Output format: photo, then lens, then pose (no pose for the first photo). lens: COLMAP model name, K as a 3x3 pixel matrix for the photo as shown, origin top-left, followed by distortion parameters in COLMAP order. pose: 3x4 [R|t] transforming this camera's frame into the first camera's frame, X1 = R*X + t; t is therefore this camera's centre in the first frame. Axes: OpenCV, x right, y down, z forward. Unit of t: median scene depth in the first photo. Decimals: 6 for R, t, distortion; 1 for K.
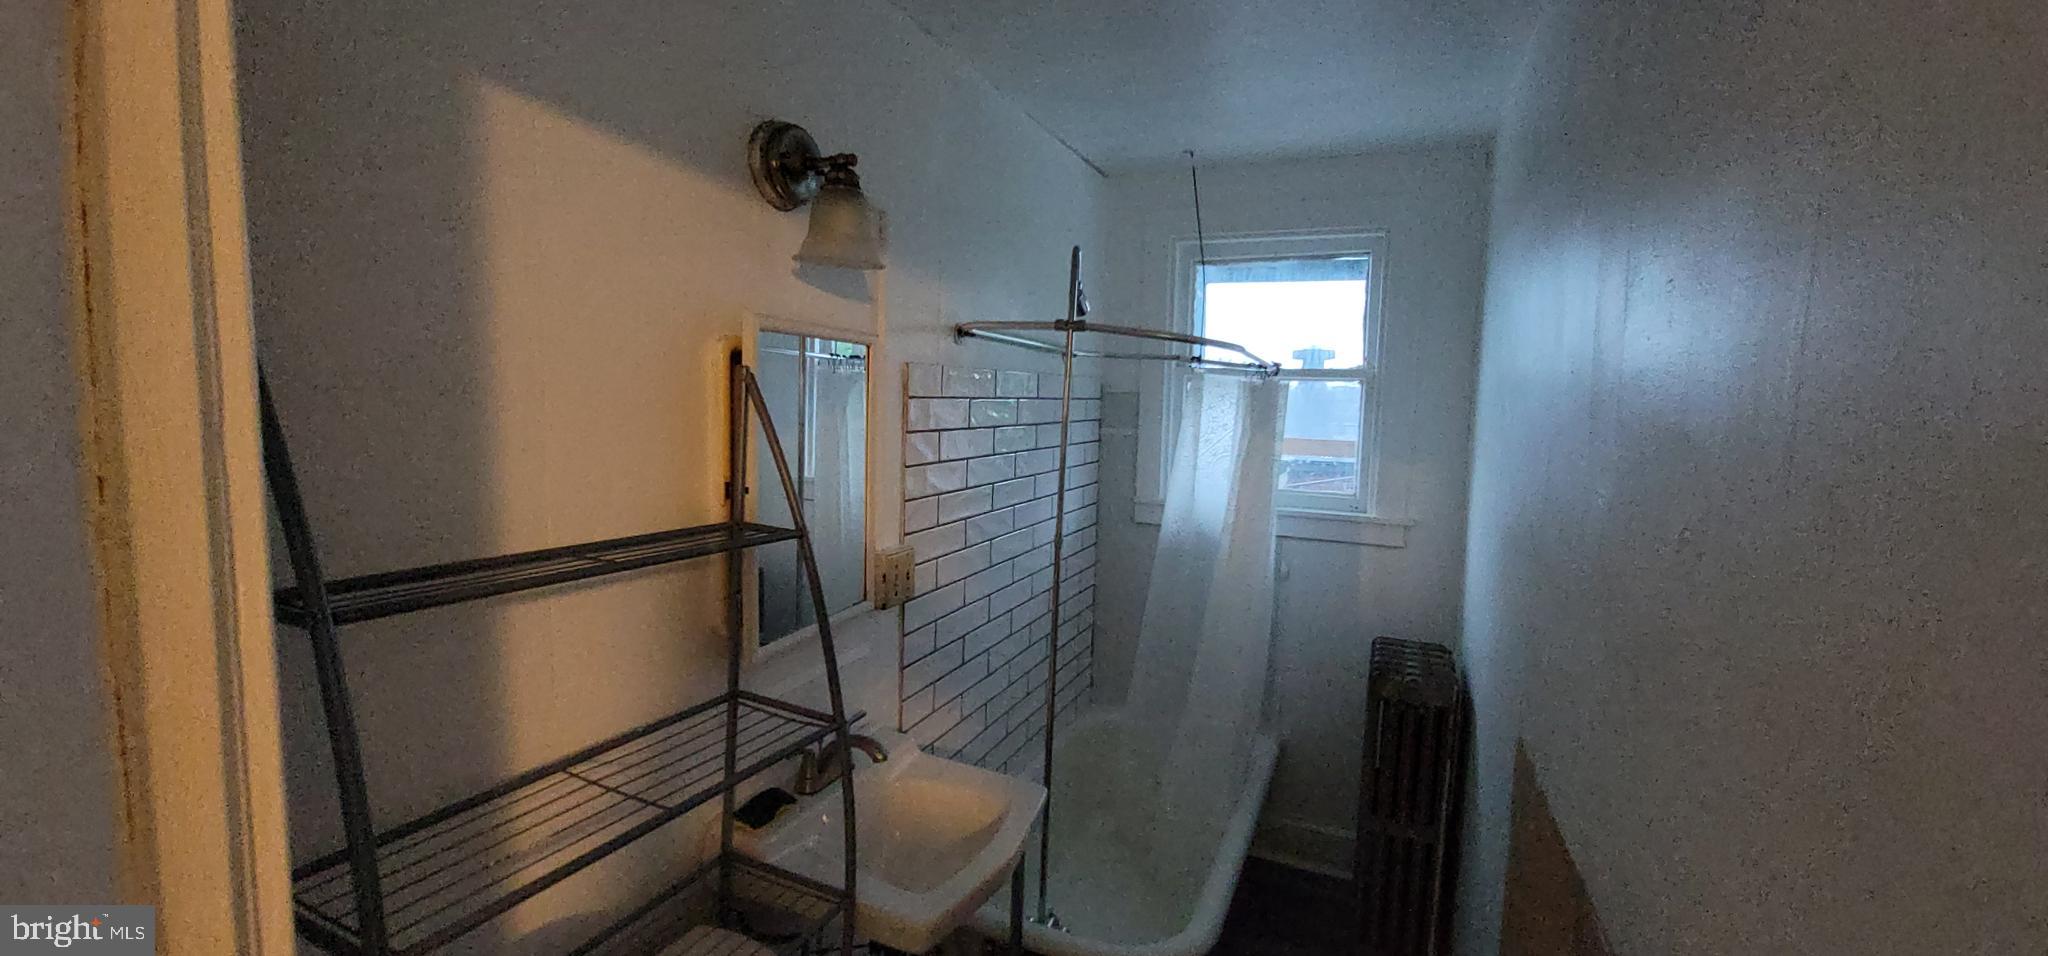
lens RADIAL K [[826.1, 0, 1010.9], [0, 826.1, 489.3], [0, 0, 1]] dist [0.003375, -0.001307]
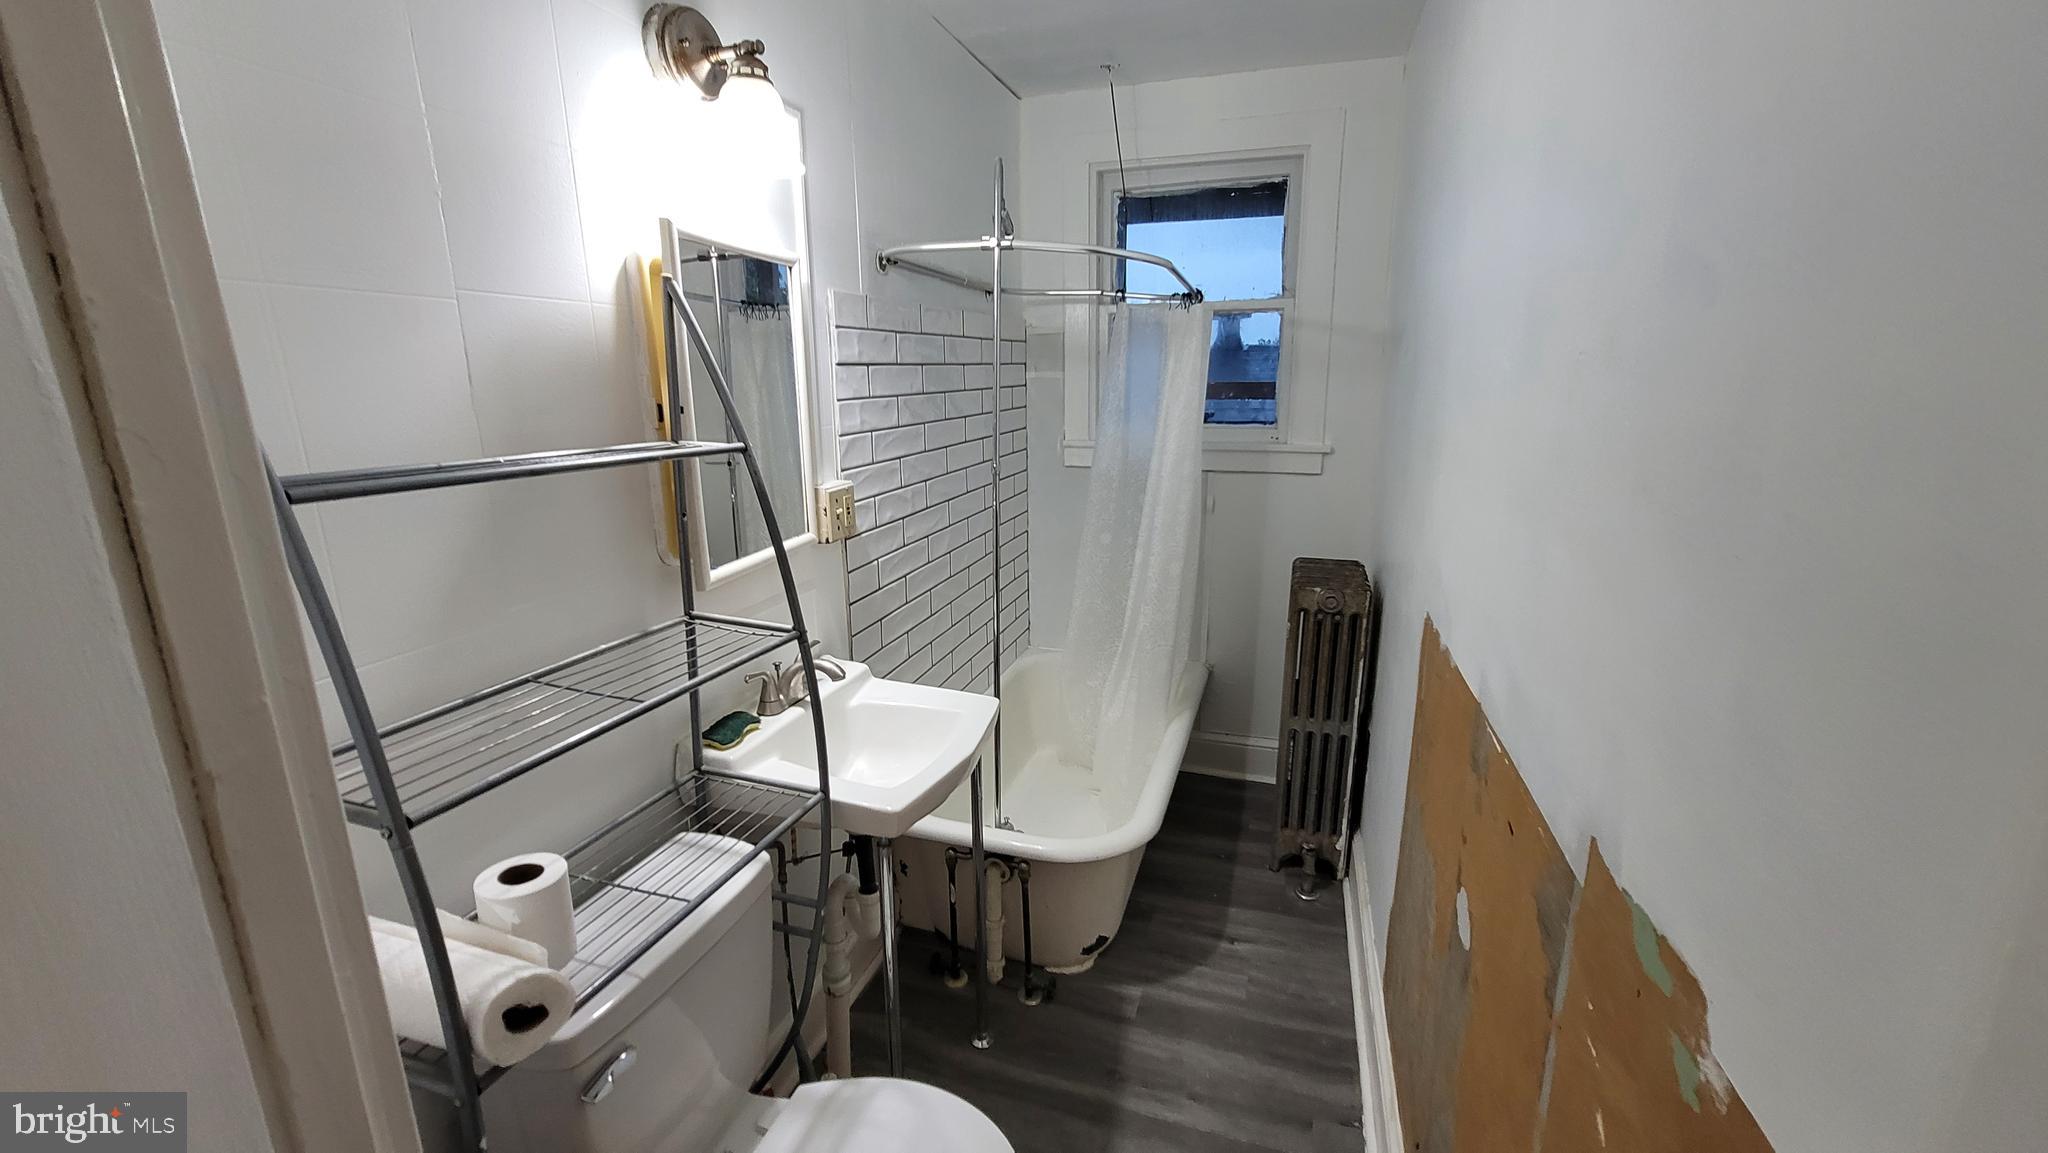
lens RADIAL K [[829.1, 0, 1012.2], [0, 829.1, 584.1], [0, 0, 1]] dist [0.006560, 0.001178]
pose [[0.994265, -0.061565, 0.087449, -0.021348], [0.049004, 0.989058, 0.139151, 0.065708], [-0.095059, -0.134068, 0.986402, -0.026824]]
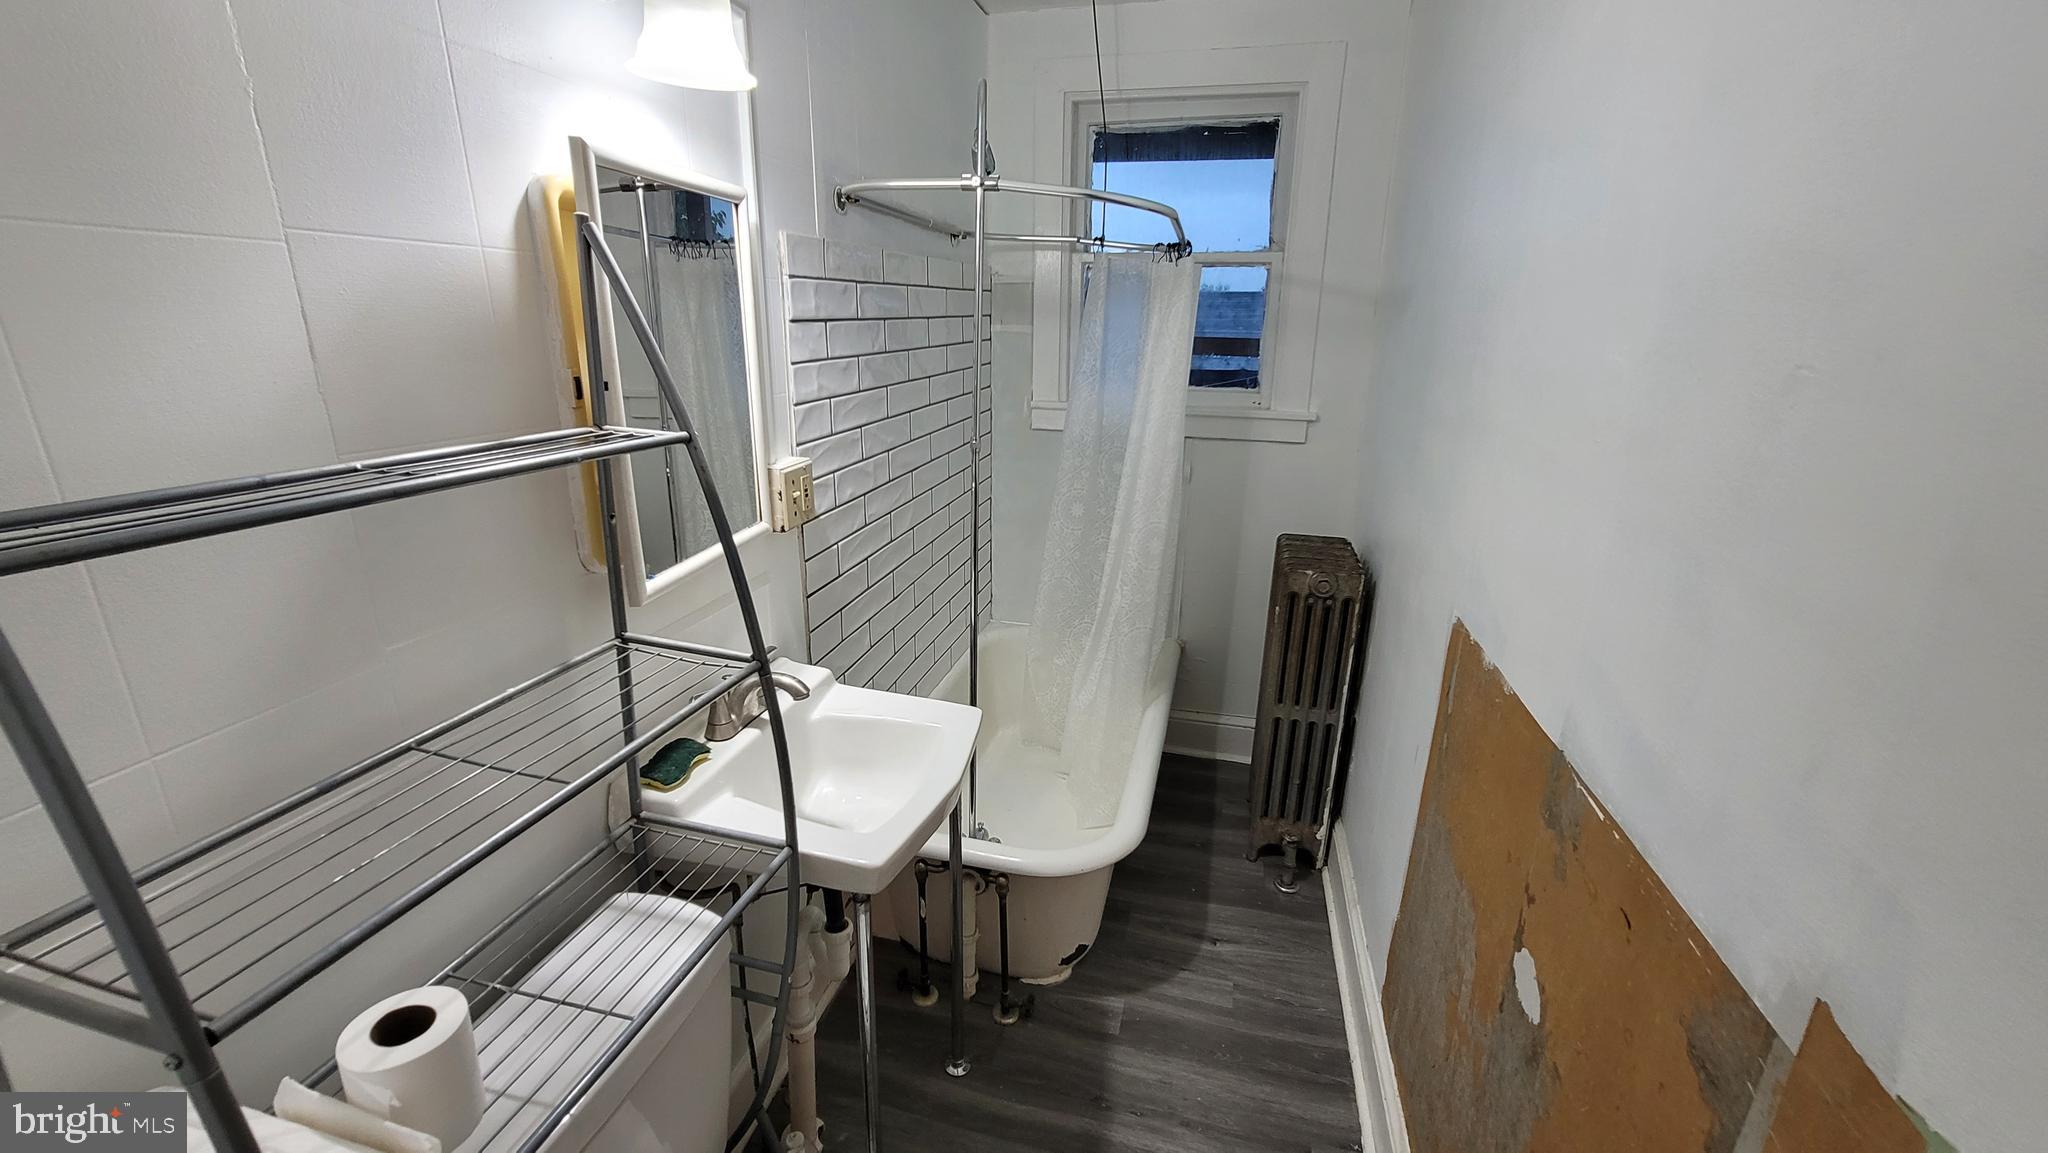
lens RADIAL K [[829.1, 0, 1010.7], [0, 829.1, 580.1], [0, 0, 1]] dist [0.006560, 0.001178]
pose [[0.985605, -0.065718, 0.155768, -0.056805], [0.032951, 0.978359, 0.204273, 0.024564], [-0.165822, -0.196200, 0.966441, 0.104451]]
